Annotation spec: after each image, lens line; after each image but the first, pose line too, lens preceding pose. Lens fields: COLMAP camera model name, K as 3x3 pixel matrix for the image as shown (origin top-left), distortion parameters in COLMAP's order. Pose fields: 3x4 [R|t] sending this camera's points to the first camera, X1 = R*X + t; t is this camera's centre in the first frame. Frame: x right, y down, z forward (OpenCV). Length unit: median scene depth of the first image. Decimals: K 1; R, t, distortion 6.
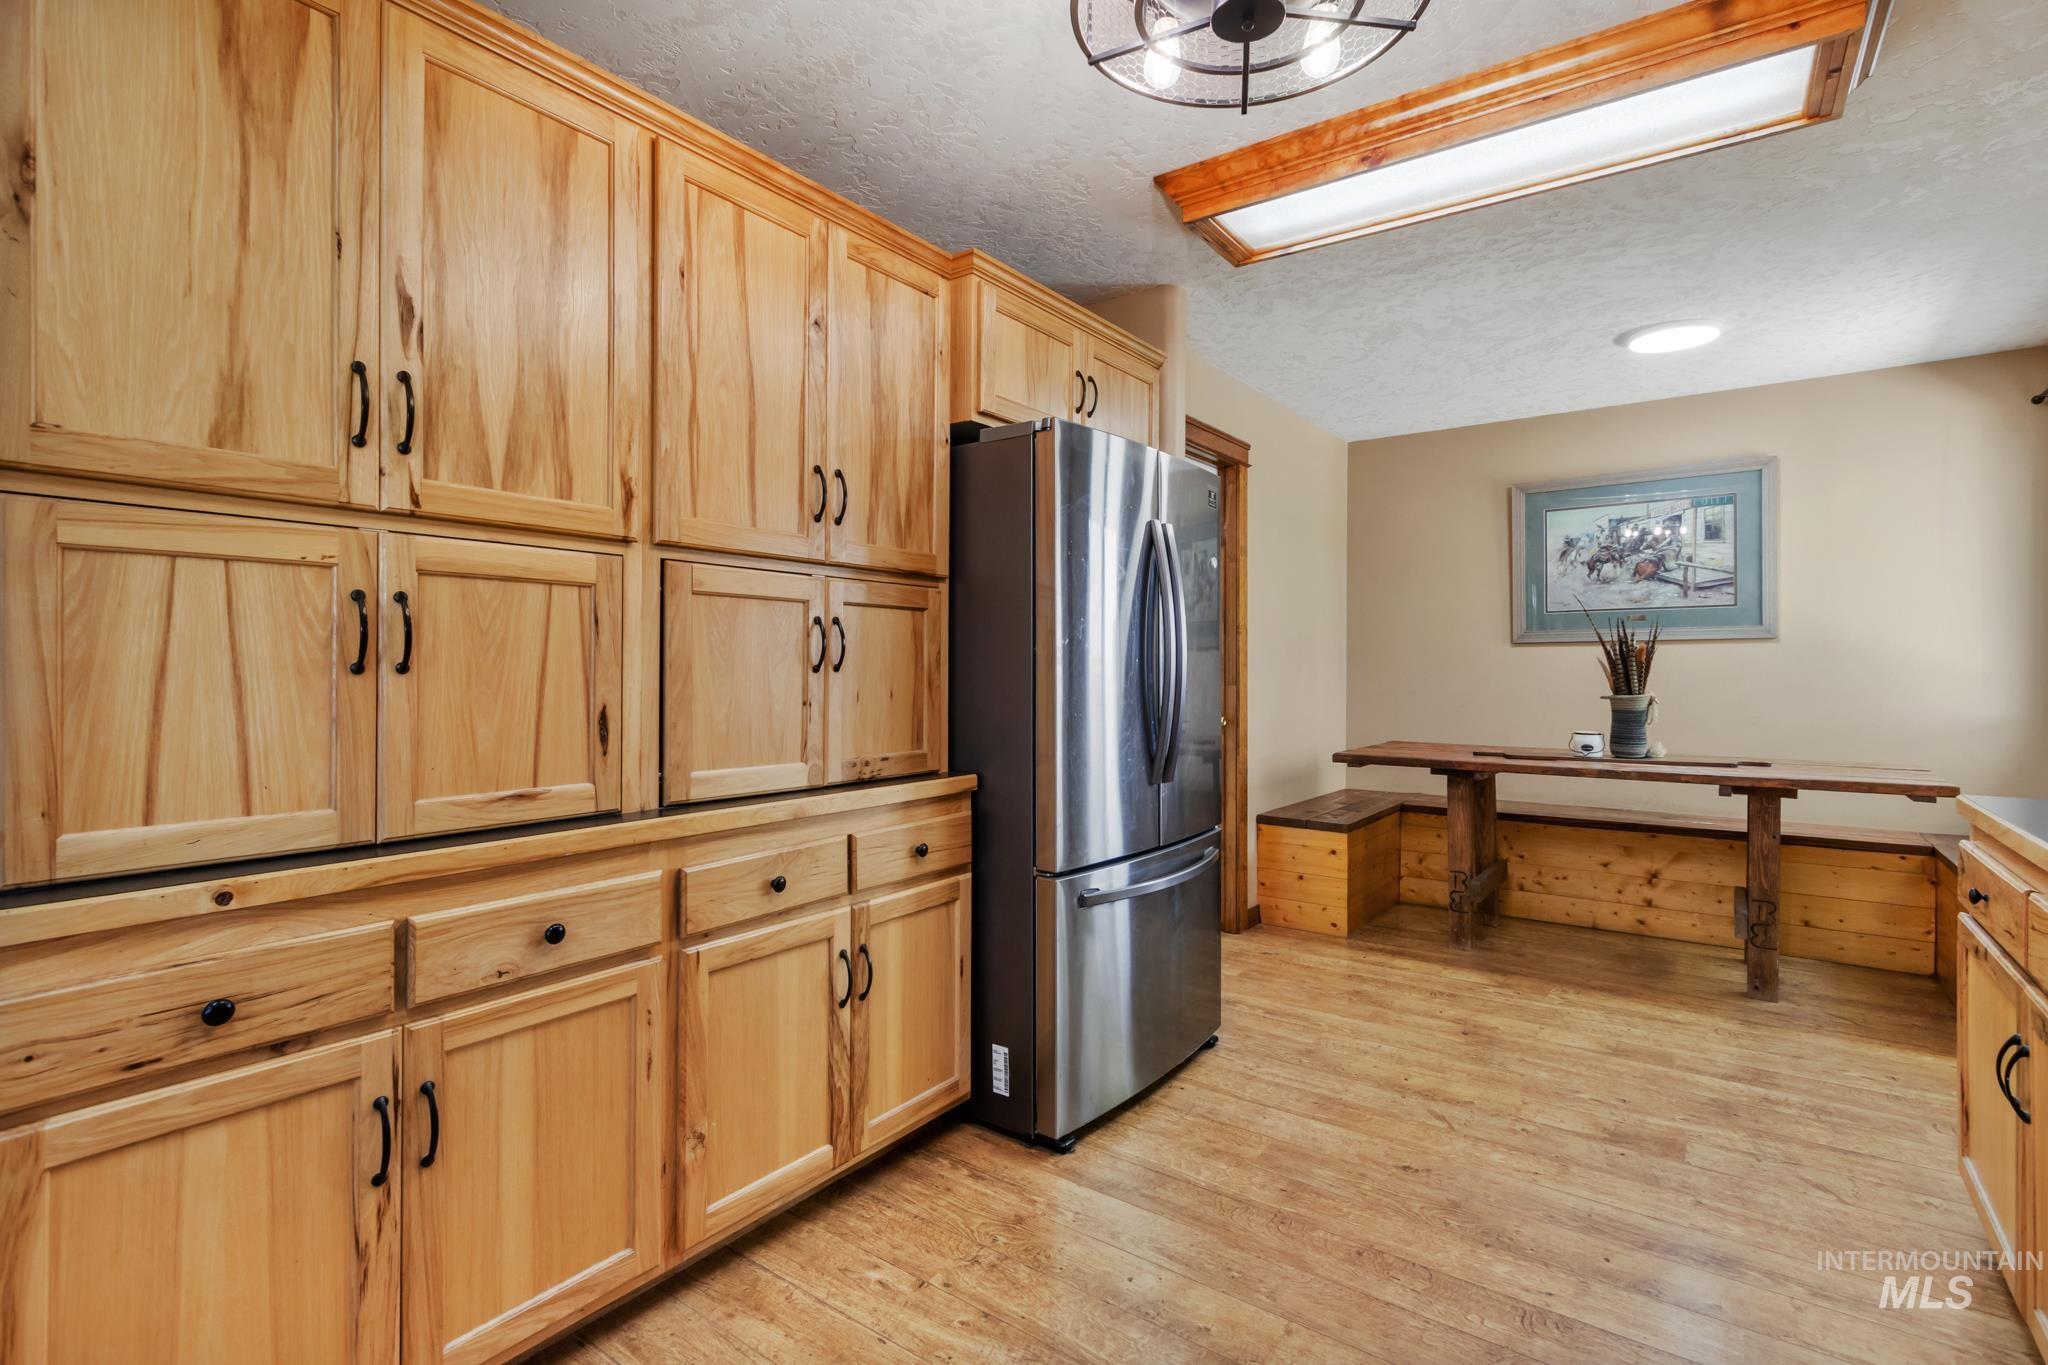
lens RADIAL K [[953.5, 0, 1032.2], [0, 953.5, 667.0], [0, 0, 1]] dist [0.011132, -0.004533]
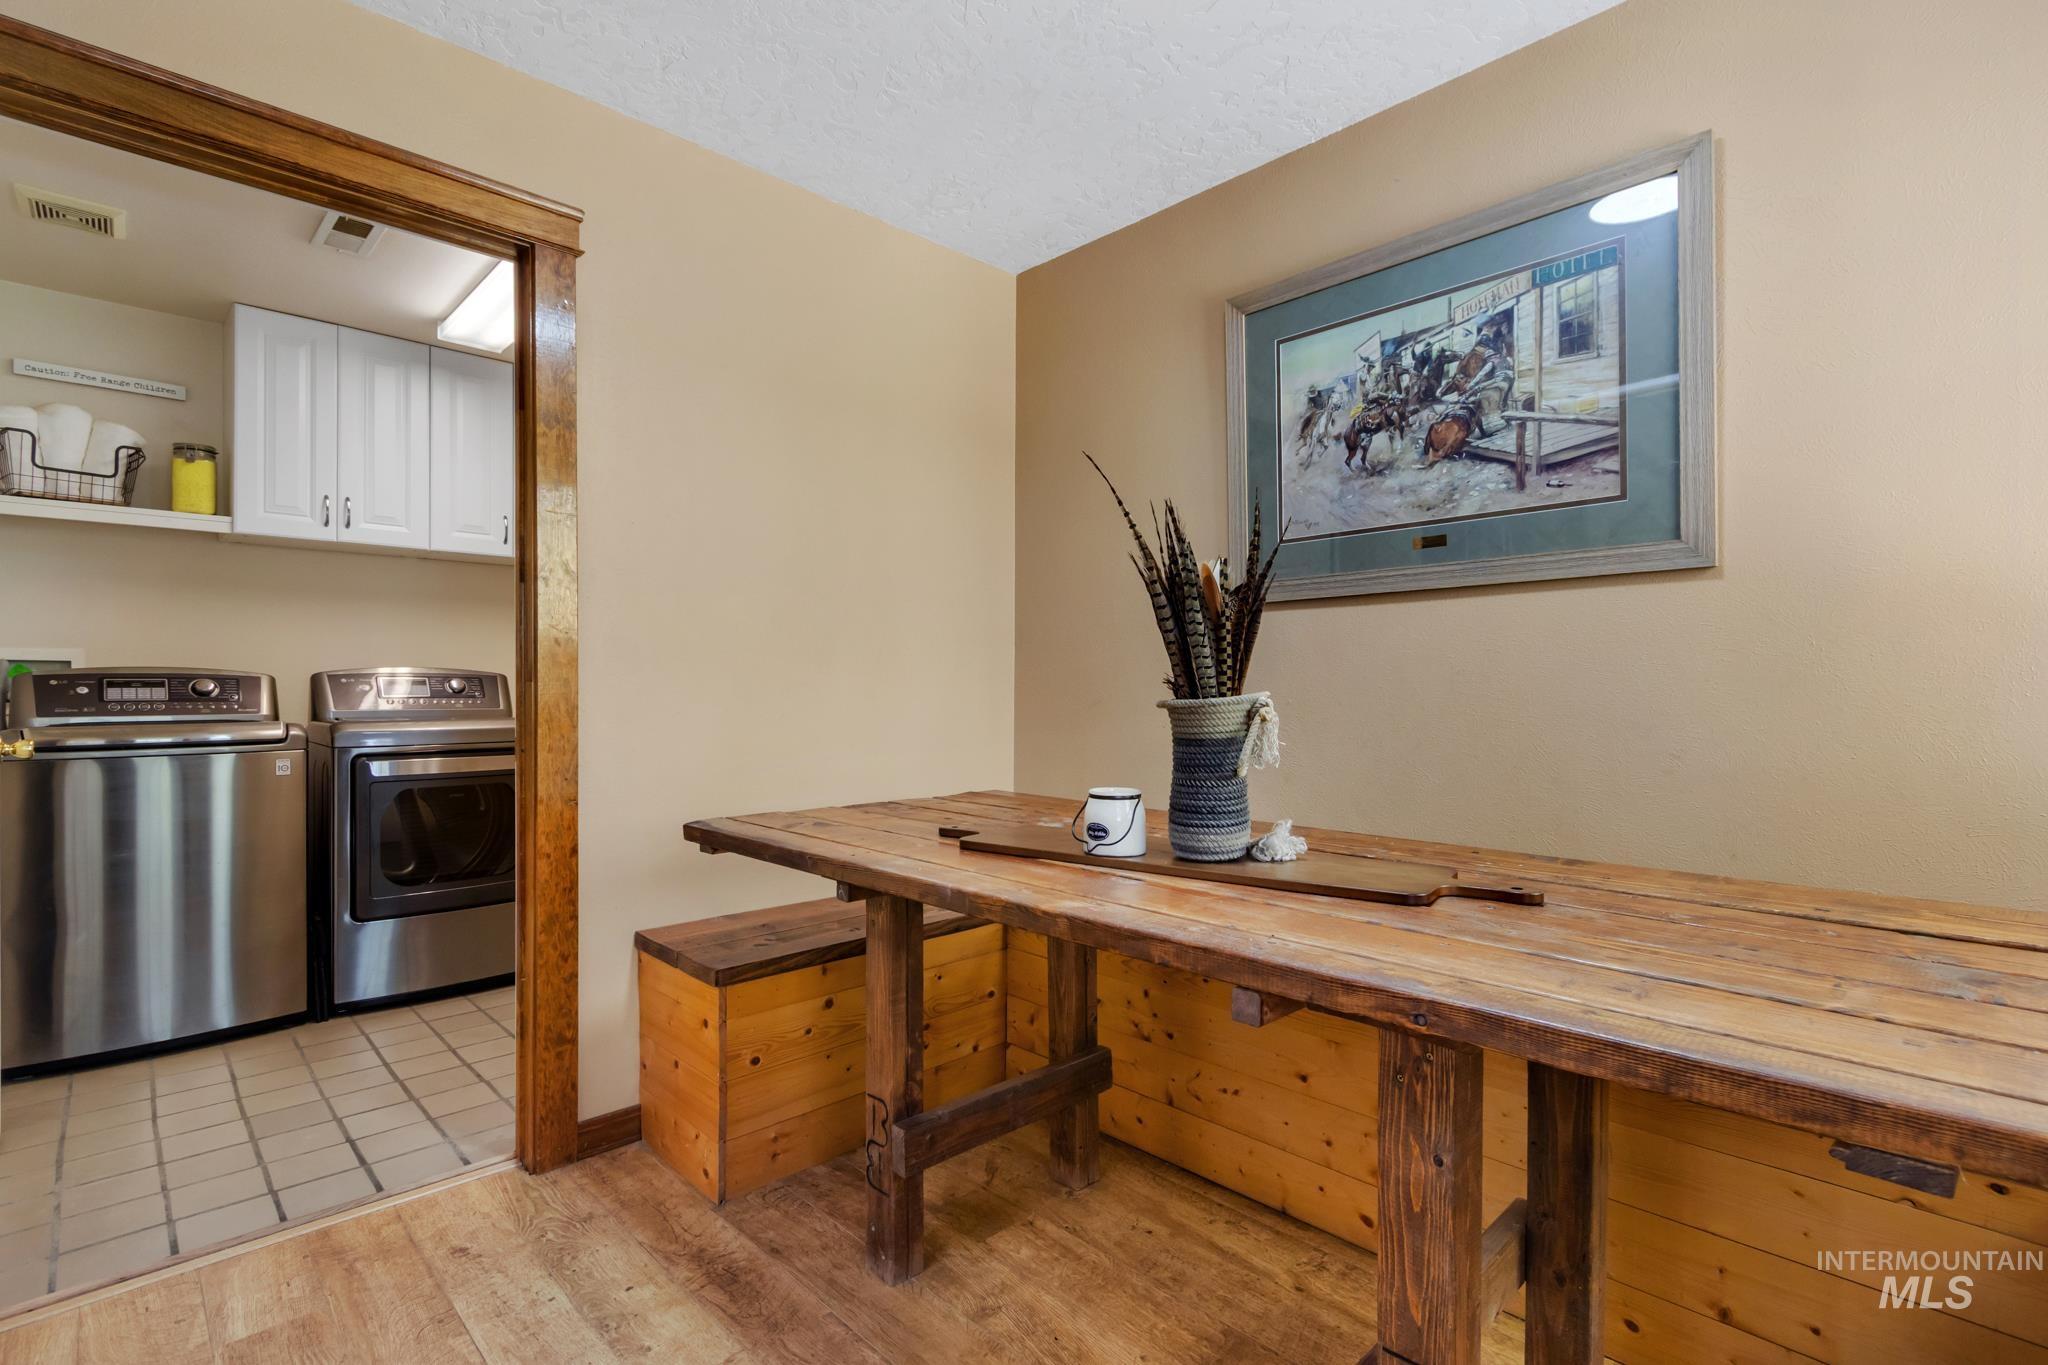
lens RADIAL K [[953.5, 0, 1029.5], [0, 953.5, 689.0], [0, 0, 1]] dist [0.011132, -0.004533]
pose [[0.987072, 0.000753, -0.160275, 0.585247], [-0.000194, 0.999994, 0.003500, 0.022654], [0.160276, -0.003424, 0.987066, 0.573864]]
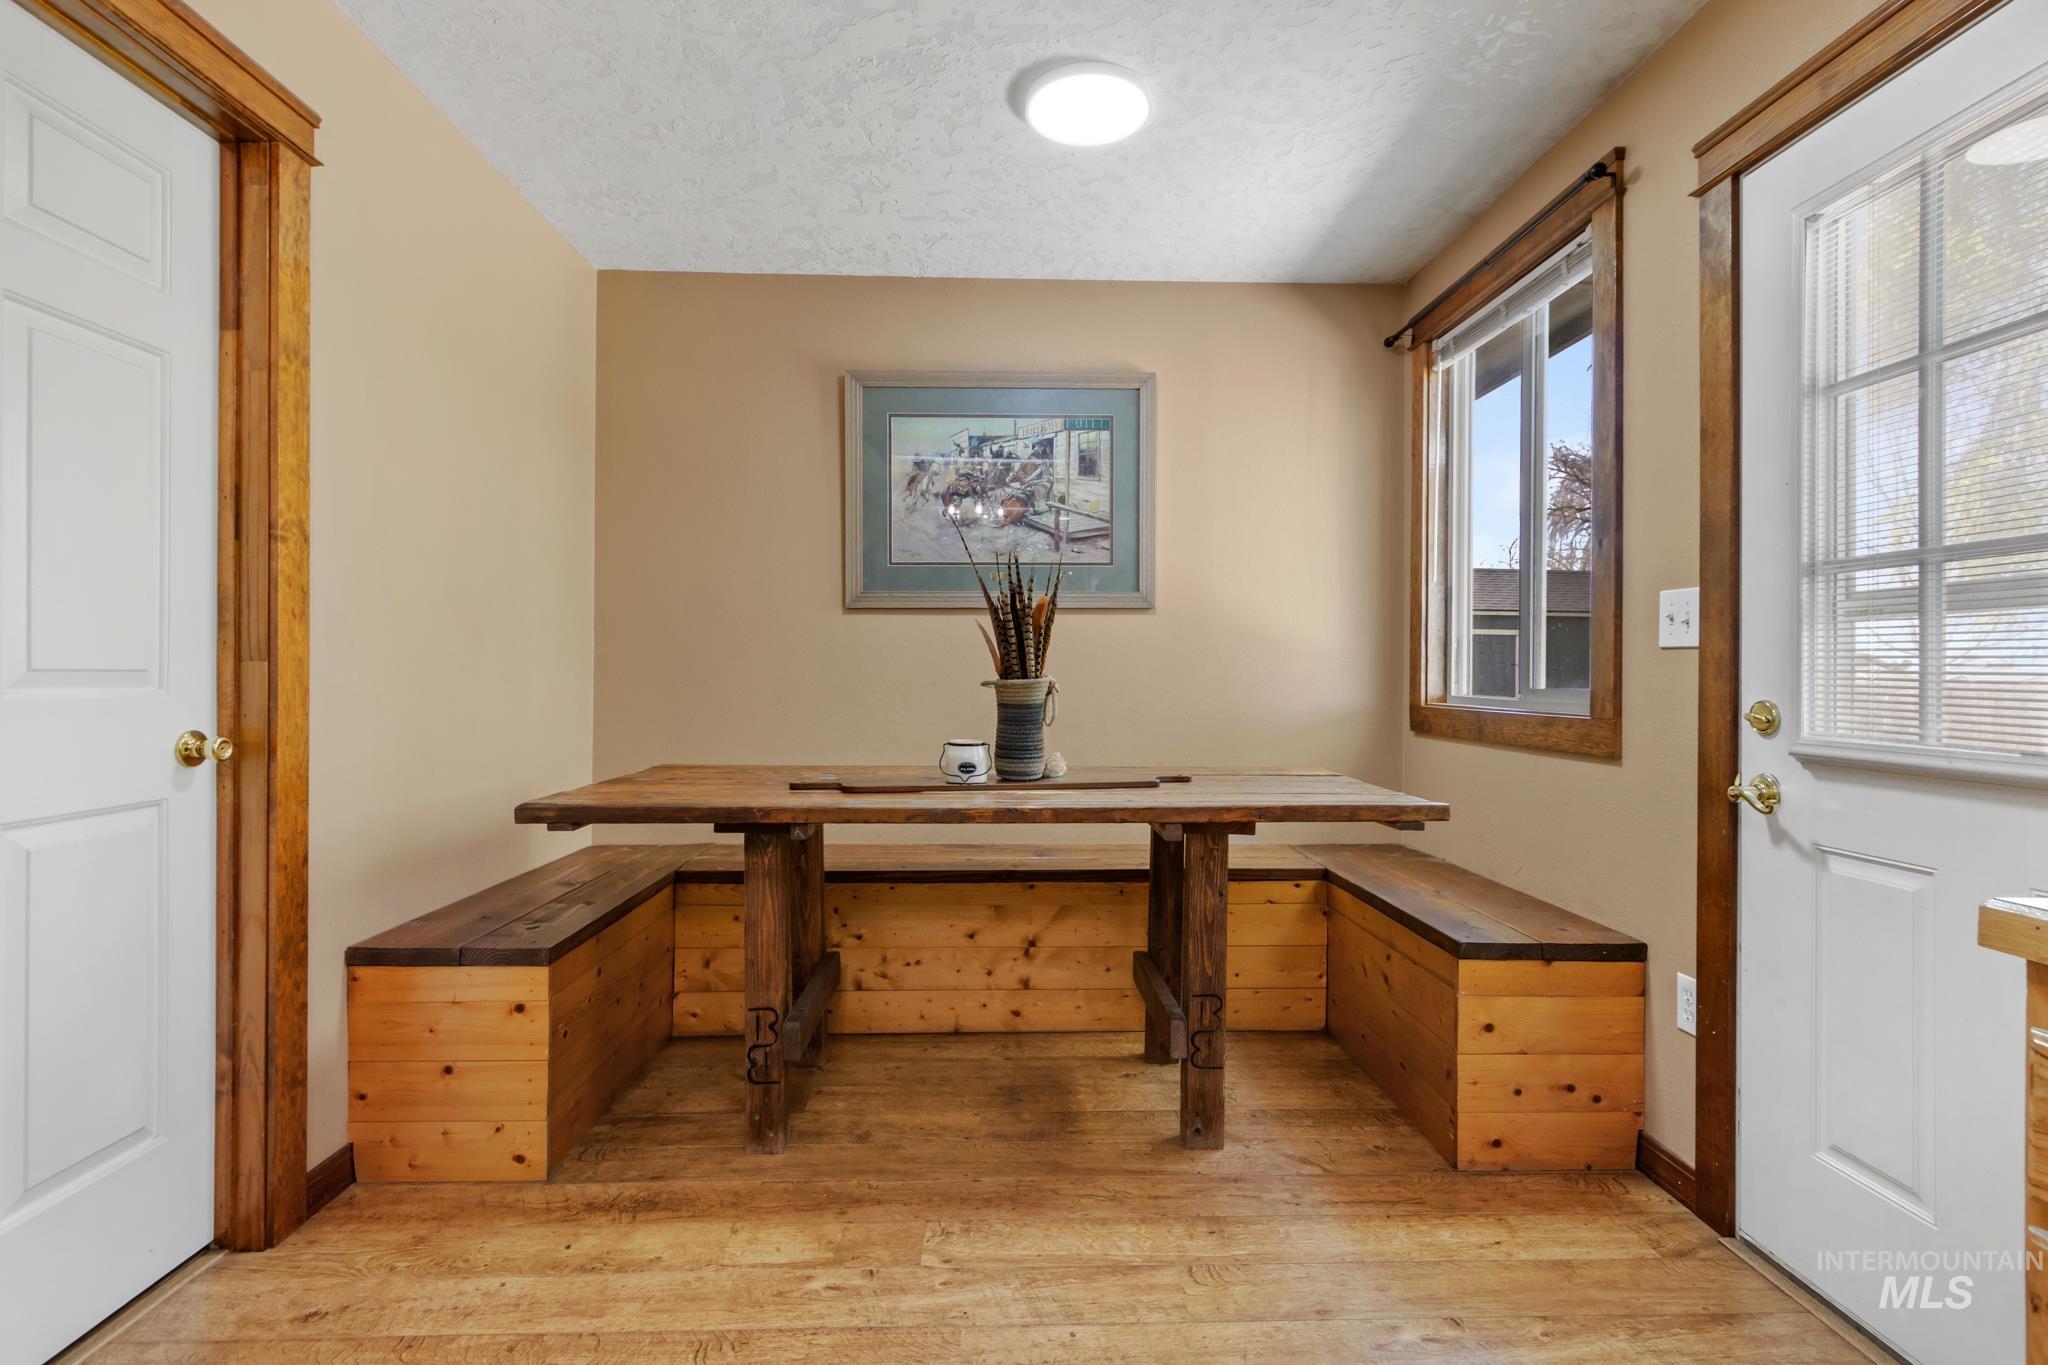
lens RADIAL K [[953.5, 0, 1014.0], [0, 953.5, 680.3], [0, 0, 1]] dist [0.011132, -0.004533]
pose [[0.788457, -0.000828, 0.615089, 0.226170], [-0.005189, 0.999955, 0.007998, 0.023858], [-0.615068, -0.009498, 0.788417, 0.489260]]
